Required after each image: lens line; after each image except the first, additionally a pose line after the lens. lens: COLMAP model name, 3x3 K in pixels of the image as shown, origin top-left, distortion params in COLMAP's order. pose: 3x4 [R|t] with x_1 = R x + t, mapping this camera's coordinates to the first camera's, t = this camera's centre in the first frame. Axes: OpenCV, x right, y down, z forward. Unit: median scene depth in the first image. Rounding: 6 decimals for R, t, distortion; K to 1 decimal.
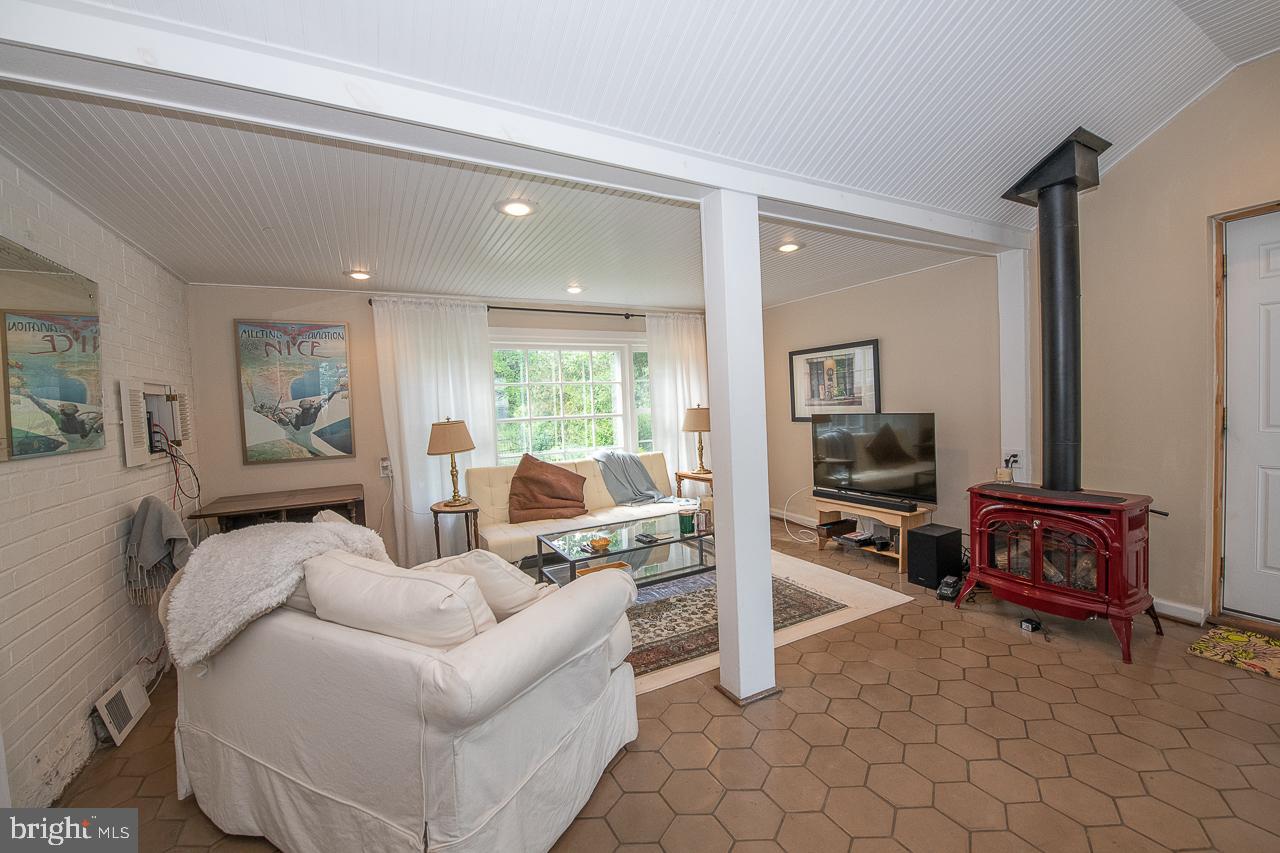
lens RADIAL K [[508.7, 0, 641.6], [0, 508.7, 422.4], [0, 0, 1]] dist [-0.017227, -0.001224]
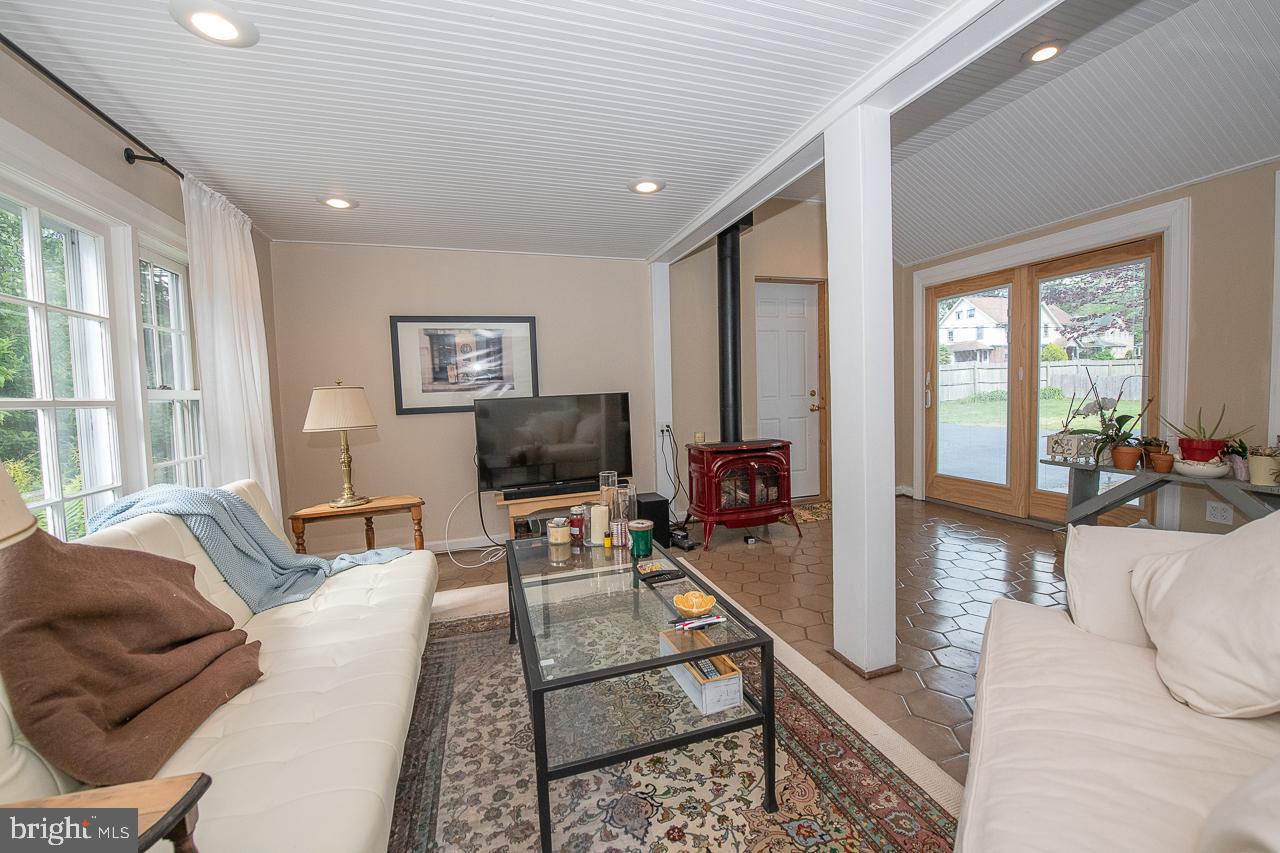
lens RADIAL K [[508.7, 0, 644.5], [0, 508.7, 427.6], [0, 0, 1]] dist [-0.017227, -0.001224]
pose [[0.189847, -0.037778, 0.981087, -0.400419], [0.070186, 0.997225, 0.024818, 0.026851], [-0.979302, 0.064147, 0.191971, 0.629916]]
